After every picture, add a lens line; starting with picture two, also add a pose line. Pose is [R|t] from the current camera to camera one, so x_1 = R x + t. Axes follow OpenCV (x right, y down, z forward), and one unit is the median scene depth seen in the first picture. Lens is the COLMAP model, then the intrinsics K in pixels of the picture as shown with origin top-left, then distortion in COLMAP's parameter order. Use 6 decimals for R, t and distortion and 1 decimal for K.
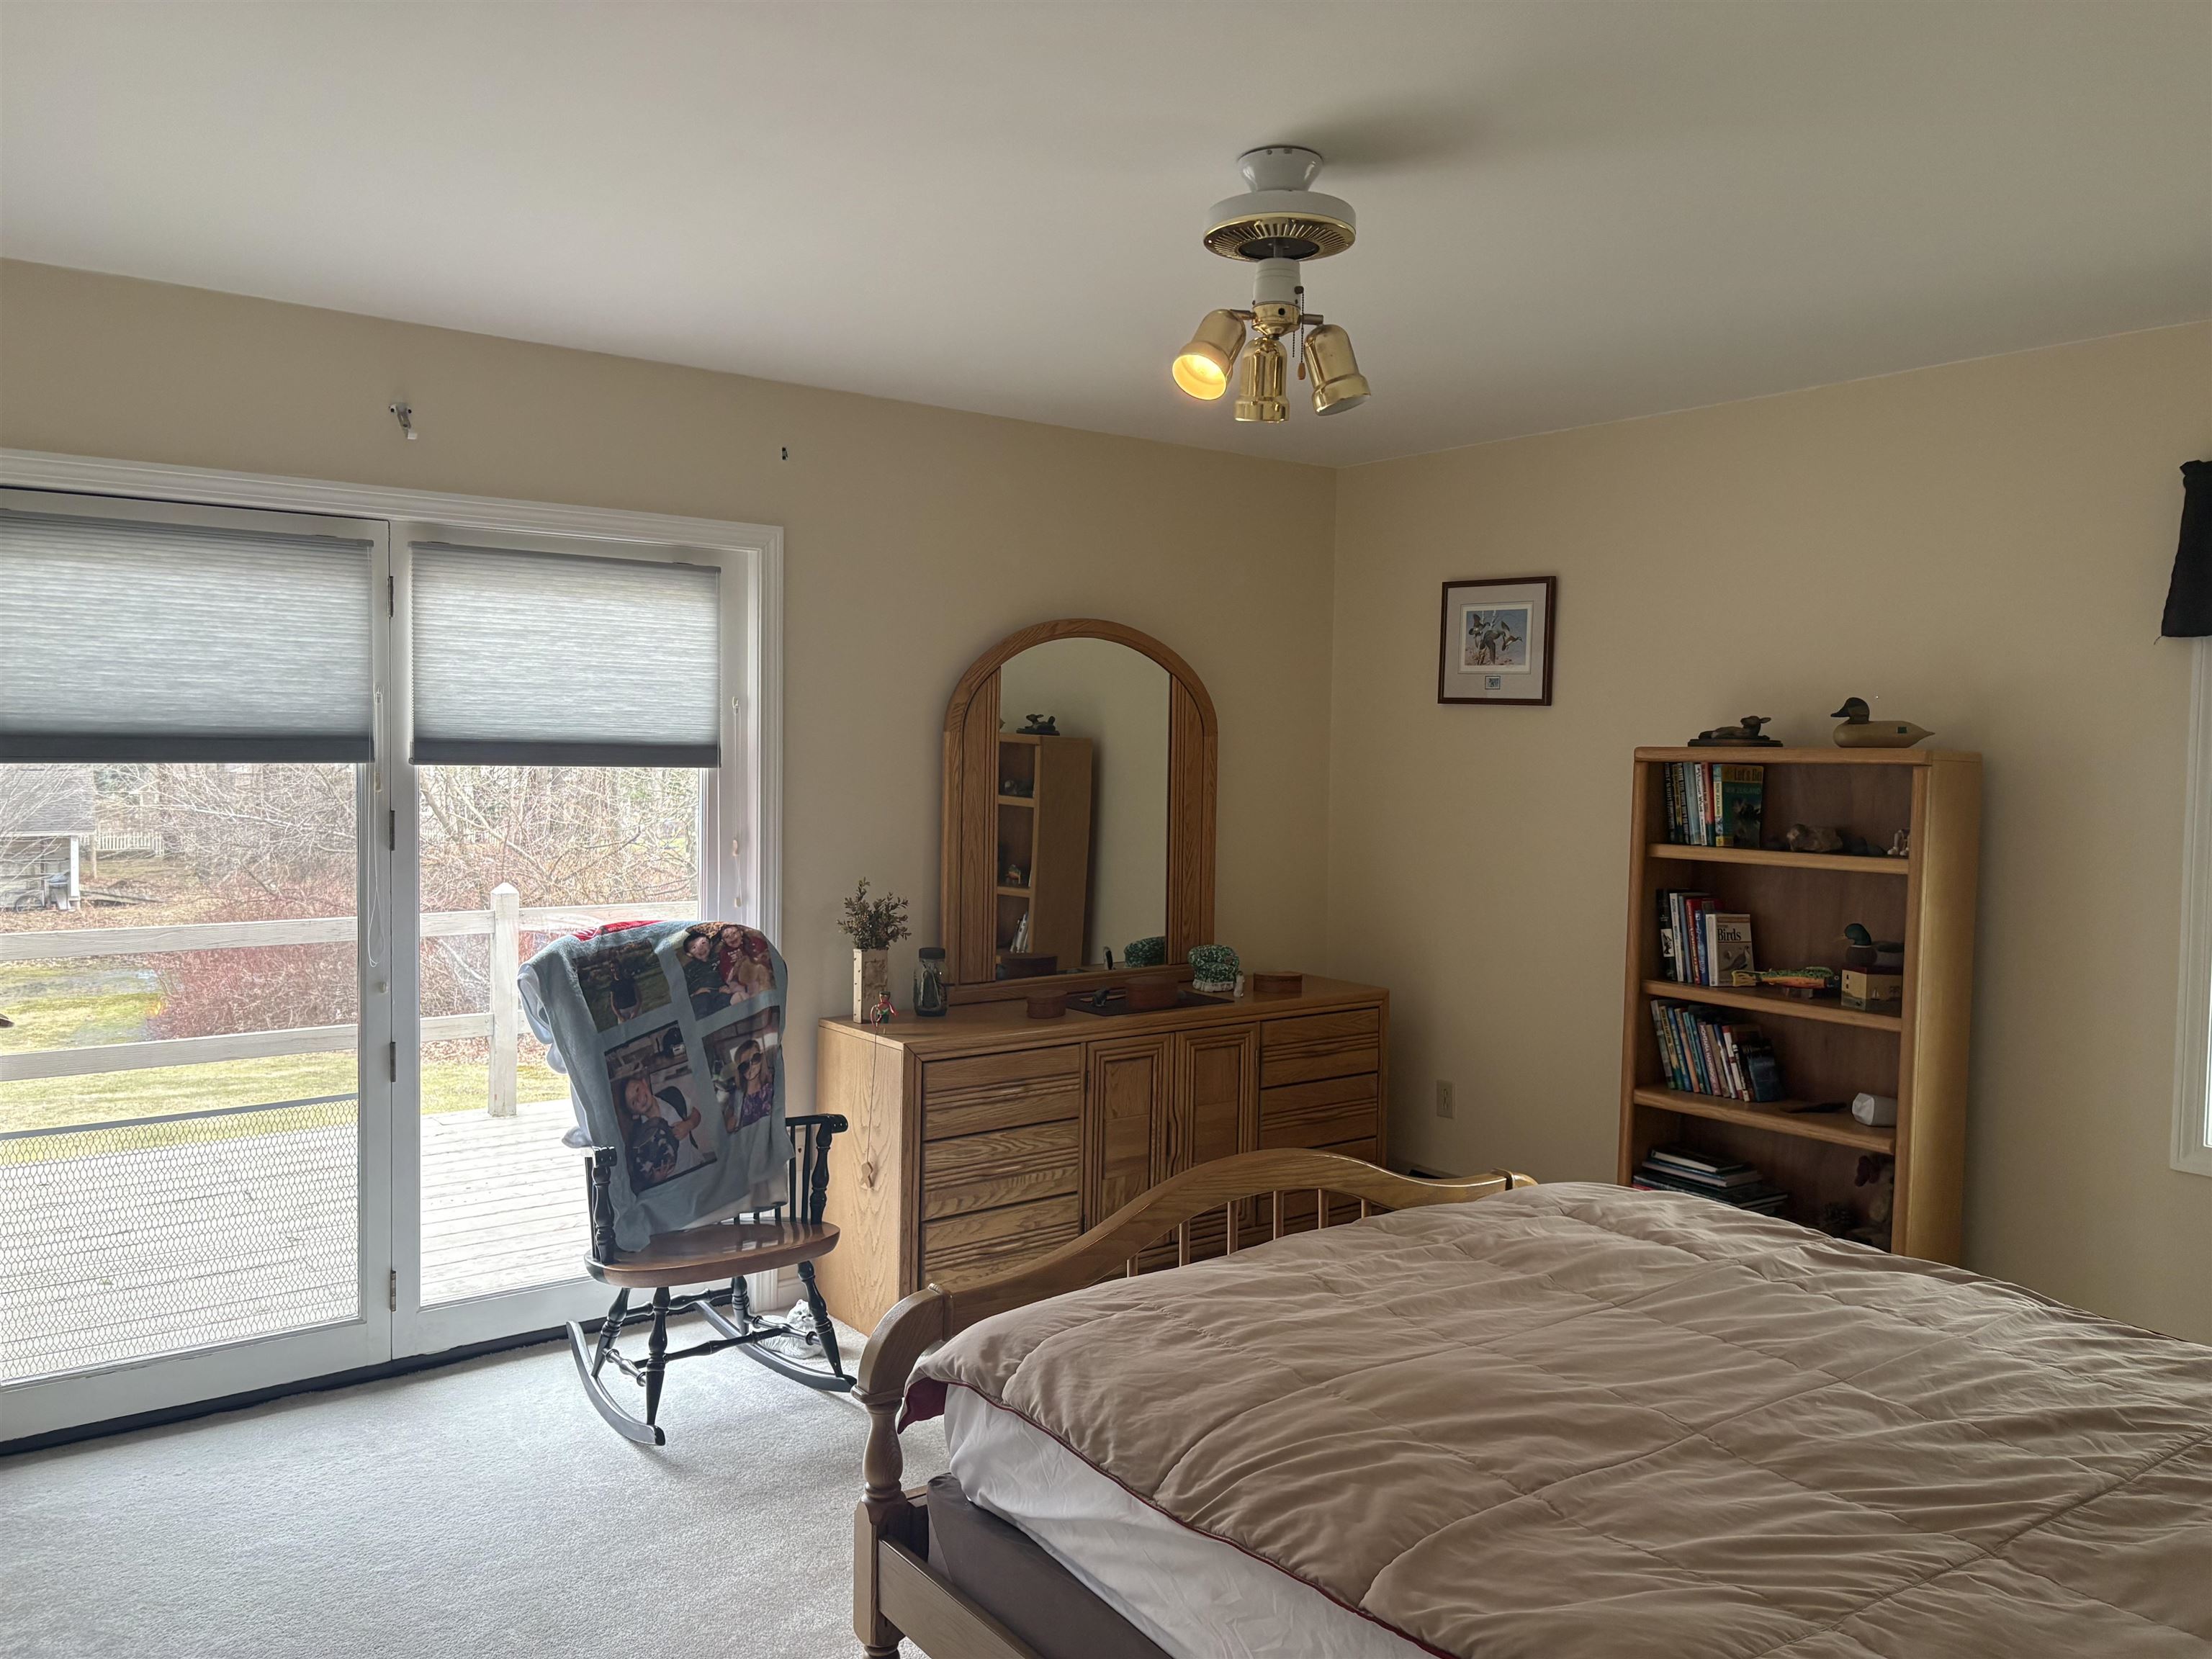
lens RADIAL K [[1667.0, 0, 1099.3], [0, 1667.0, 832.0], [0, 0, 1]] dist [0.024370, -0.026623]
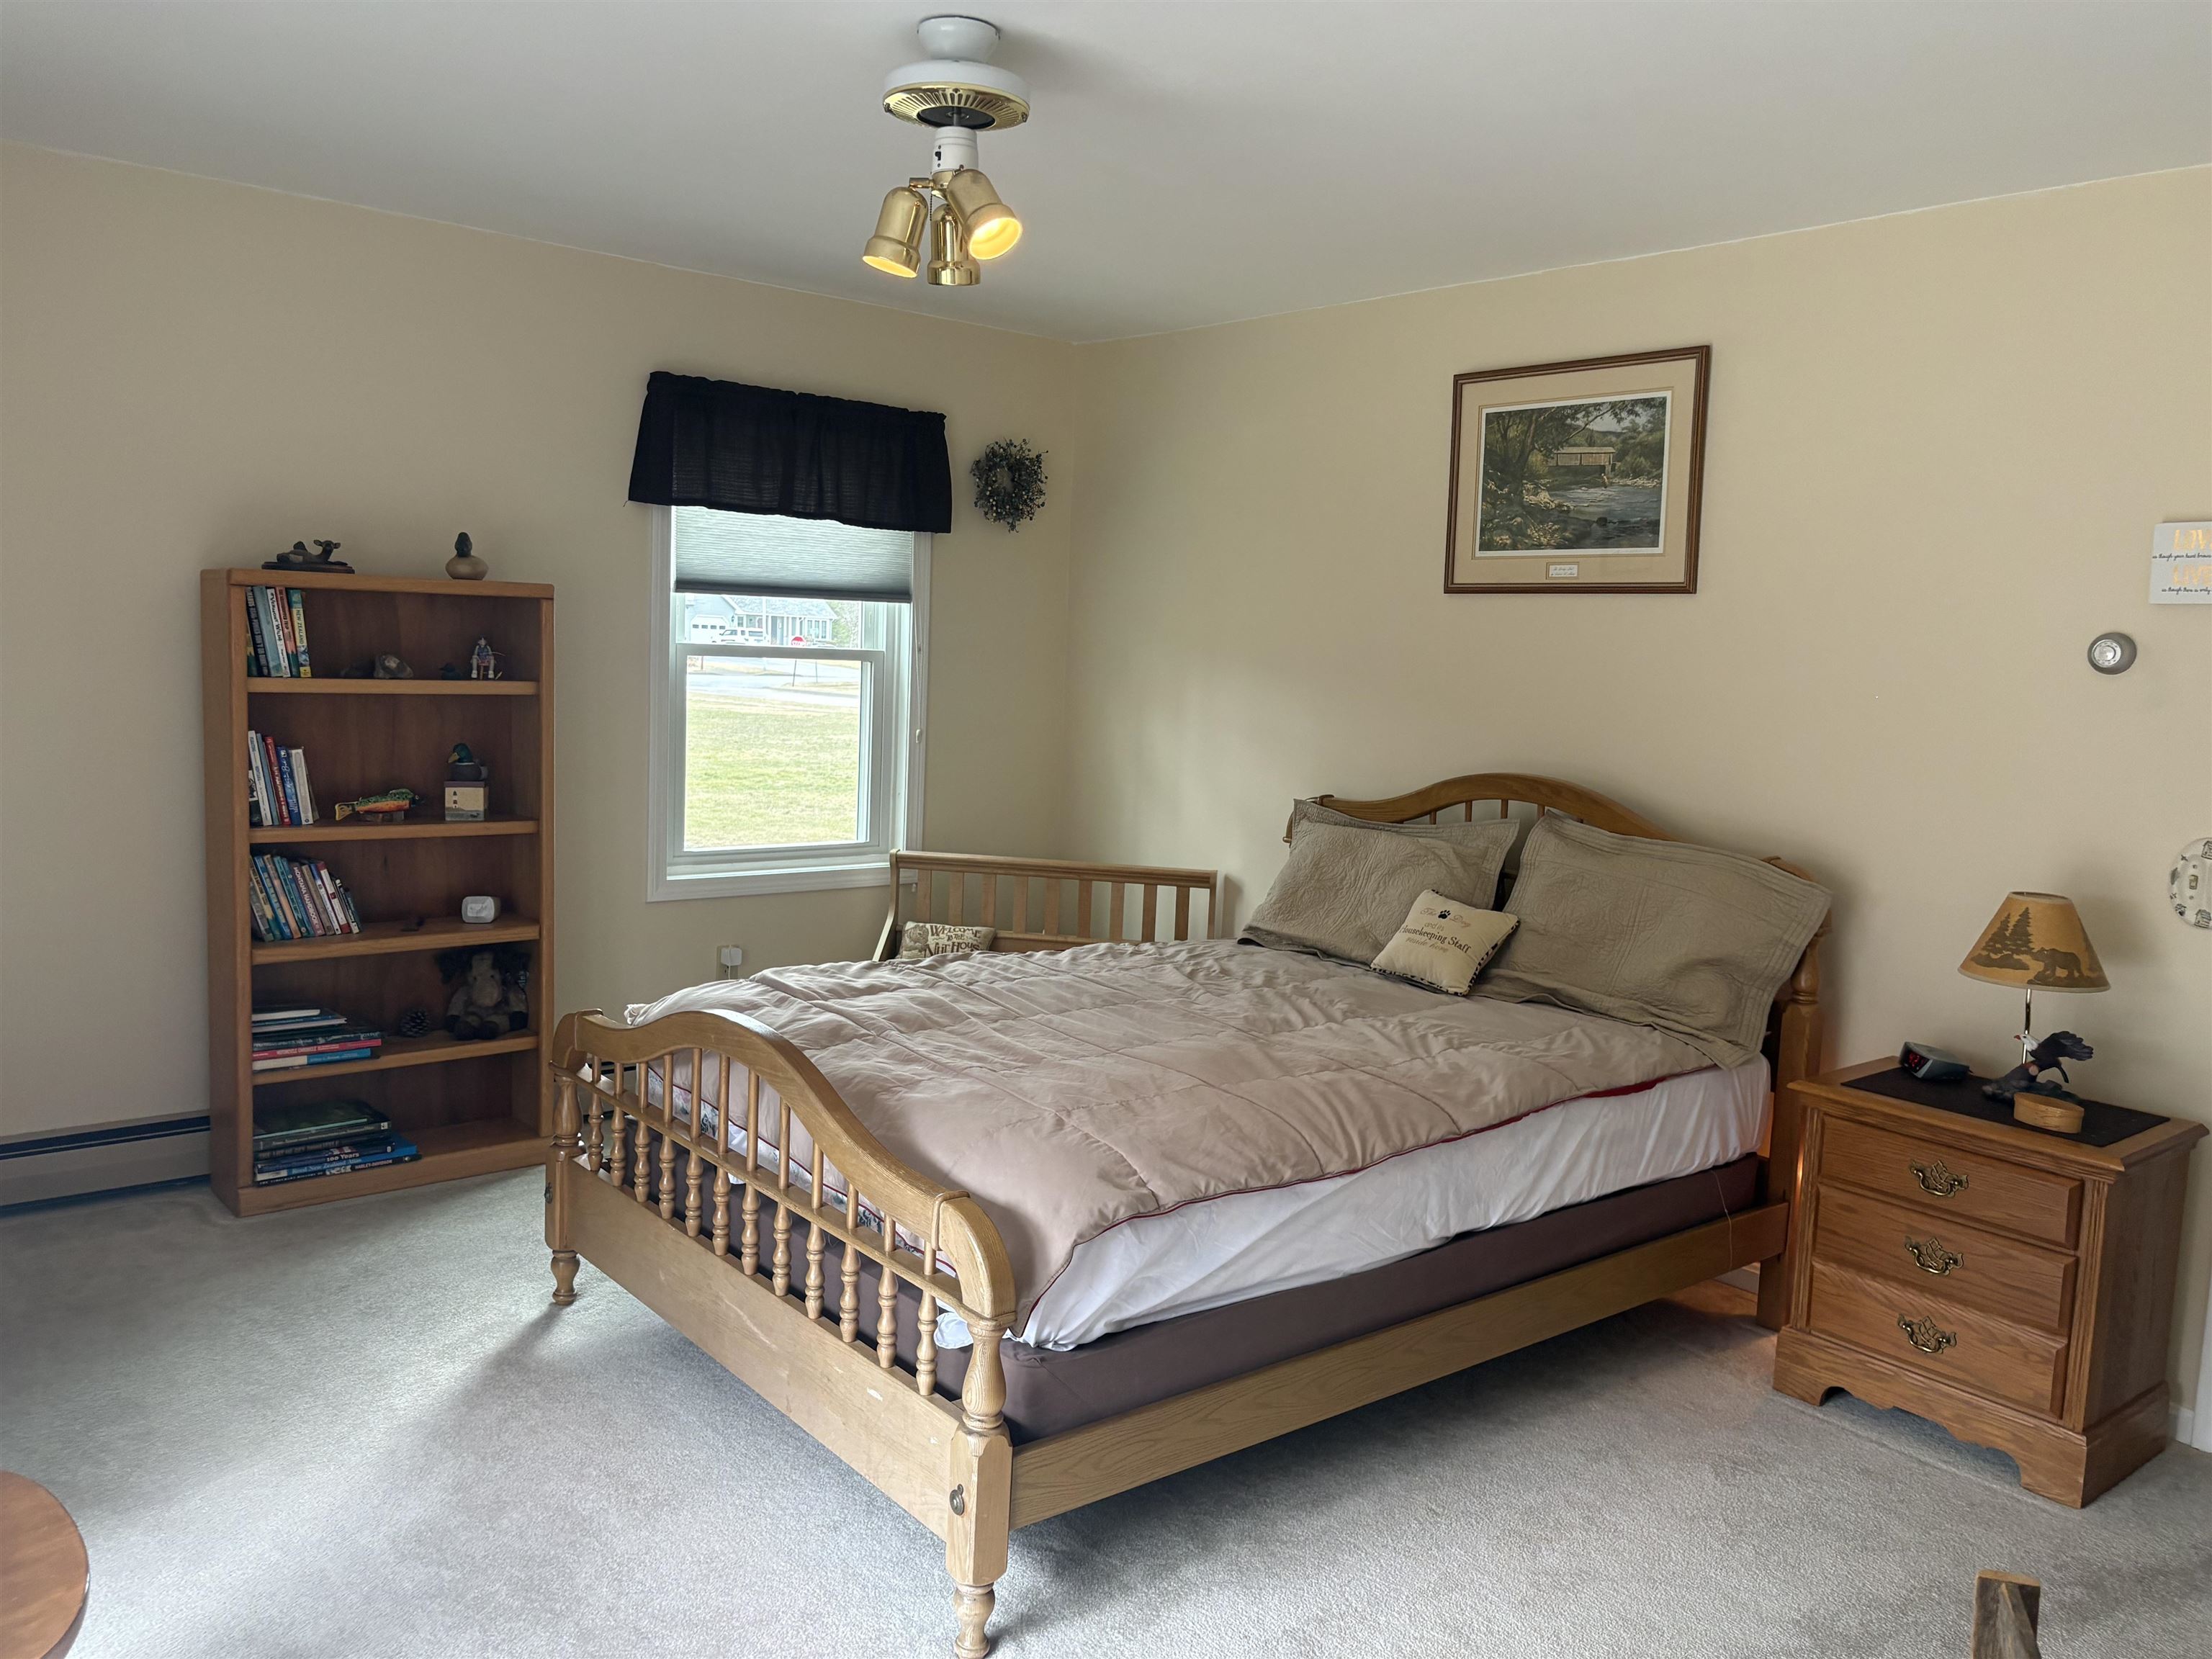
lens RADIAL K [[1667.0, 0, 1099.7], [0, 1667.0, 822.5], [0, 0, 1]] dist [0.024370, -0.026623]
pose [[-0.023203, -0.127101, 0.991618, -0.594226], [0.012564, 0.991770, 0.127414, -0.025132], [-0.999652, 0.015415, -0.021415, 0.571257]]
